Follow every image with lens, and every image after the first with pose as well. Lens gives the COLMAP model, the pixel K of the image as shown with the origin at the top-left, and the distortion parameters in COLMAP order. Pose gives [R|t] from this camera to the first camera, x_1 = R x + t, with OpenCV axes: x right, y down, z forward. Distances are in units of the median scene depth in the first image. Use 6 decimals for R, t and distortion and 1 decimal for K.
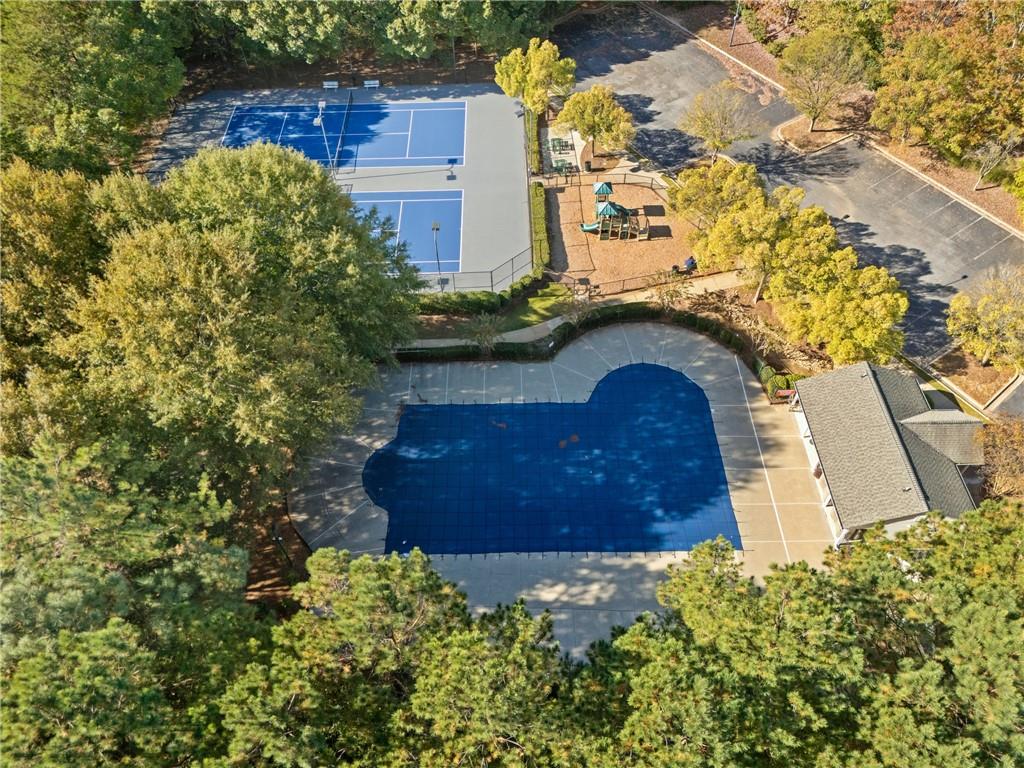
lens RADIAL K [[743.1, 0, 509.7], [0, 743.1, 386.5], [0, 0, 1]] dist [0.033696, -0.003375]
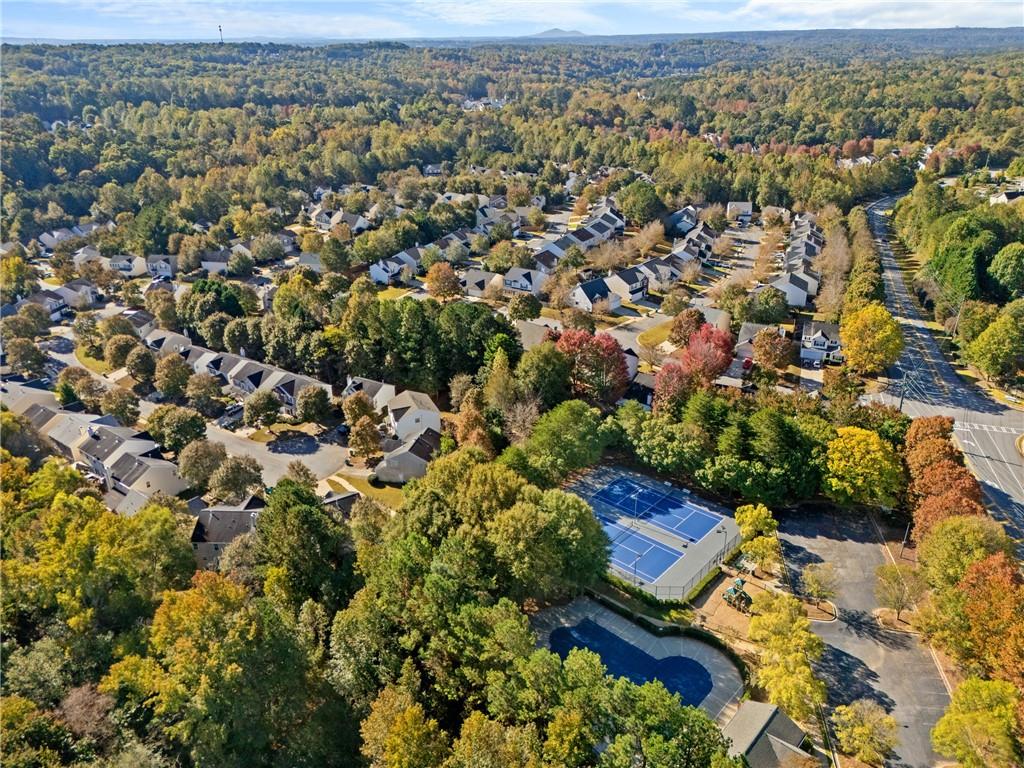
lens RADIAL K [[743.1, 0, 511.7], [0, 743.1, 384.6], [0, 0, 1]] dist [0.033696, -0.003375]
pose [[0.728388, 0.289756, -0.620881, 0.760862], [-0.534523, 0.807222, -0.250357, 0.122990], [0.428645, 0.514232, 0.742852, -0.967580]]
